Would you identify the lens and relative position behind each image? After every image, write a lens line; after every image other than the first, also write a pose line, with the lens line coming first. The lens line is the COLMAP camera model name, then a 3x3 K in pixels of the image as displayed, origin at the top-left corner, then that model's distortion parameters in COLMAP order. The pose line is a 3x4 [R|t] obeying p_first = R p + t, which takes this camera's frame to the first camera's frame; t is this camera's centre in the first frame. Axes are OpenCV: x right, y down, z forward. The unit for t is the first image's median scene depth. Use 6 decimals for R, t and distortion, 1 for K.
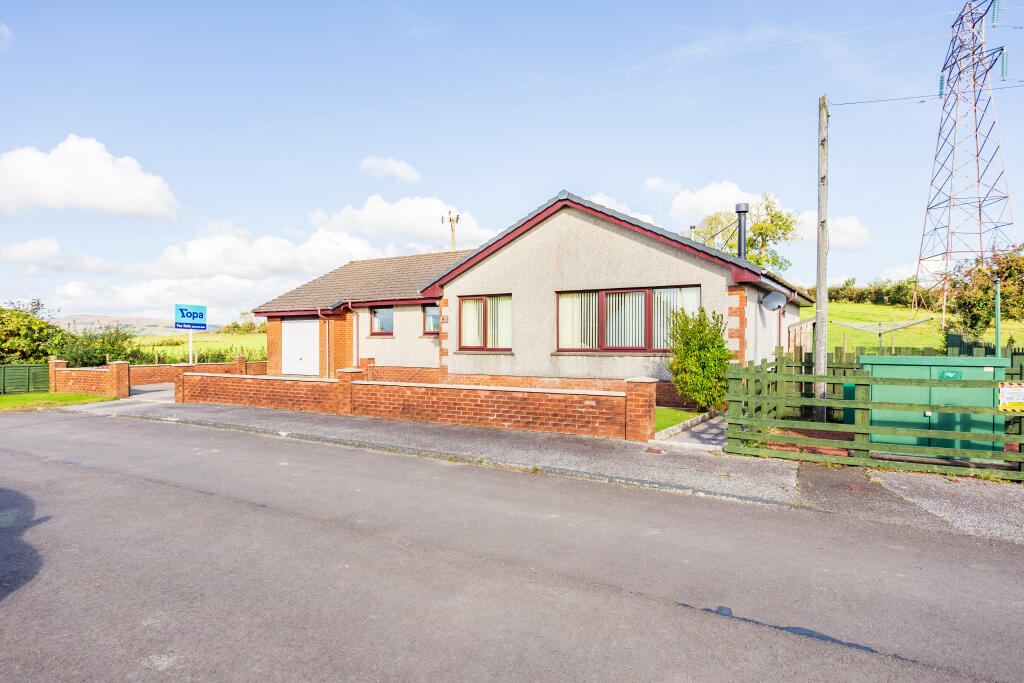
lens RADIAL K [[616.3, 0, 512.0], [0, 616.3, 341.5], [0, 0, 1]] dist [0.000133, 0.000641]
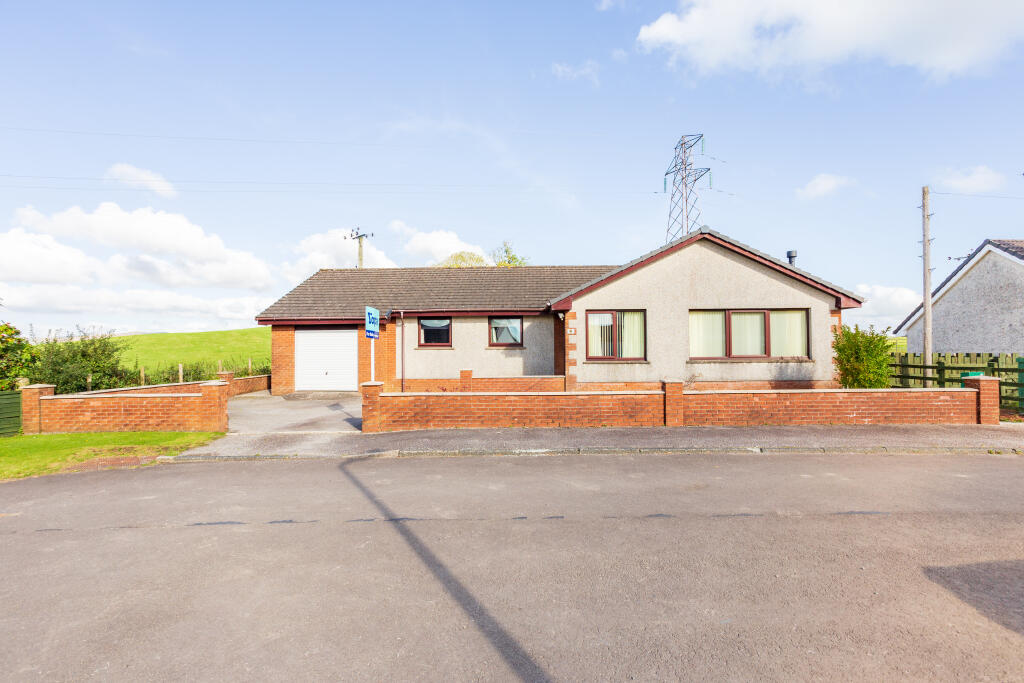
lens RADIAL K [[497.2, 0, 512.0], [0, 497.2, 341.5], [0, 0, 1]] dist [-0.037385, 0.021678]
pose [[0.857902, 0.005366, 0.513786, -0.637390], [0.006738, 0.999742, -0.021690, -0.000492], [-0.513770, 0.022070, 0.857644, 0.322602]]
